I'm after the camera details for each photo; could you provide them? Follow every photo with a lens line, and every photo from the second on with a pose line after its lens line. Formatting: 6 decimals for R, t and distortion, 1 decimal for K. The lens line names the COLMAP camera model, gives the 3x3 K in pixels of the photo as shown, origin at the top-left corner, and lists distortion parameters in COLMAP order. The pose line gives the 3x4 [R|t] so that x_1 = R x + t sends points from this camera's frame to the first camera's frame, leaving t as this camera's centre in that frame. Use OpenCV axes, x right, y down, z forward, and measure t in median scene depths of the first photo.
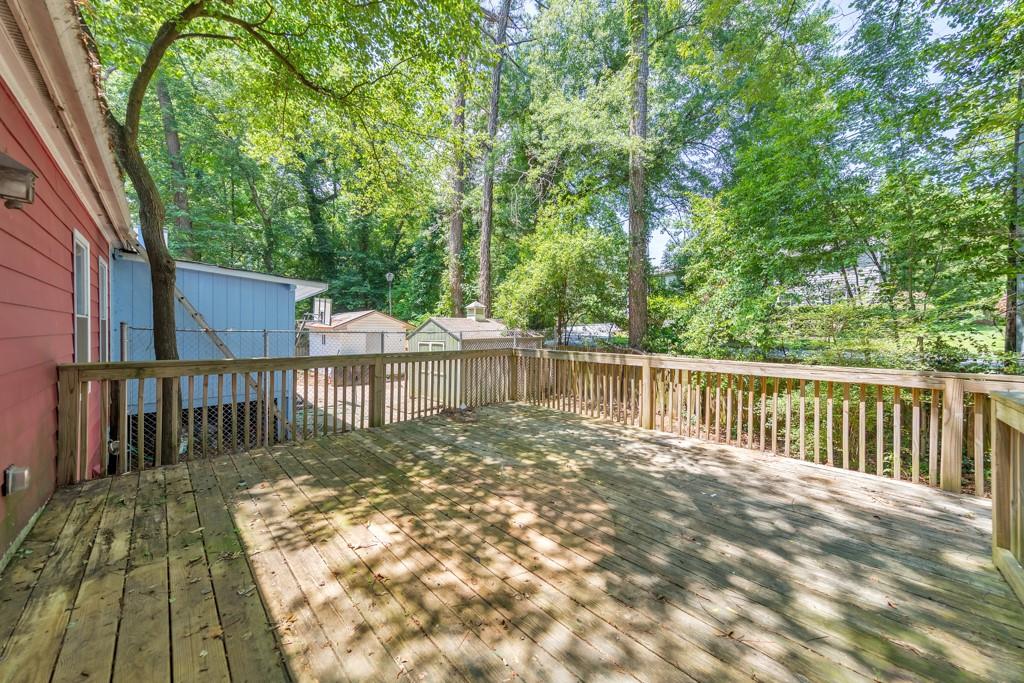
lens RADIAL K [[353.1, 0, 512.0], [0, 353.1, 341.5], [0, 0, 1]] dist [0.009891, -0.000026]
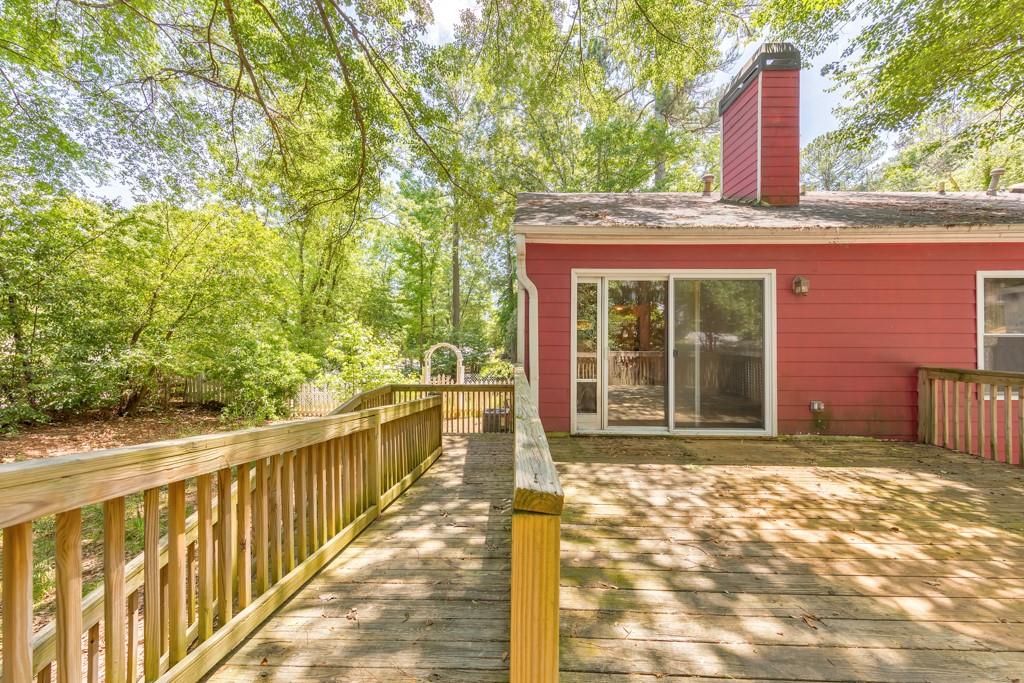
lens RADIAL K [[342.2, 0, 517.4], [0, 342.2, 336.7], [0, 0, 1]] dist [-0.000499, -0.000212]
pose [[-0.717855, -0.028259, -0.695619, 1.446202], [-0.034510, 0.999392, -0.004987, -0.005199], [0.695337, 0.020426, -0.718394, 1.106754]]
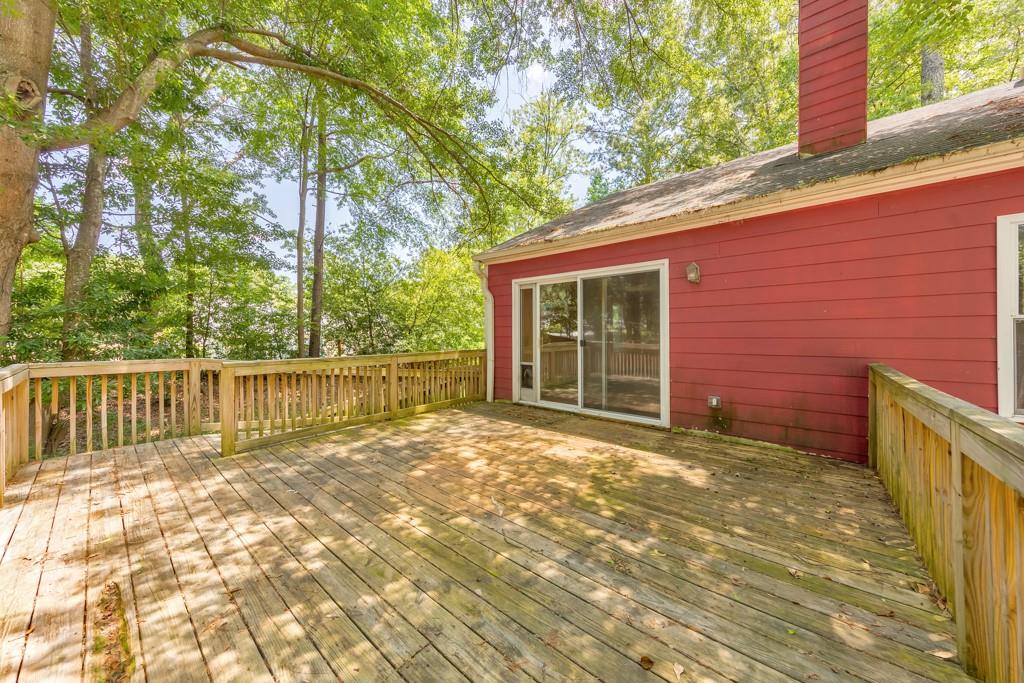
lens RADIAL K [[342.2, 0, 517.4], [0, 342.2, 336.7], [0, 0, 1]] dist [-0.000499, -0.000212]
pose [[-0.994866, -0.011566, -0.100535, 0.017278], [-0.014884, 0.999367, 0.032316, -0.064526], [0.100098, 0.033646, -0.994409, 2.622587]]
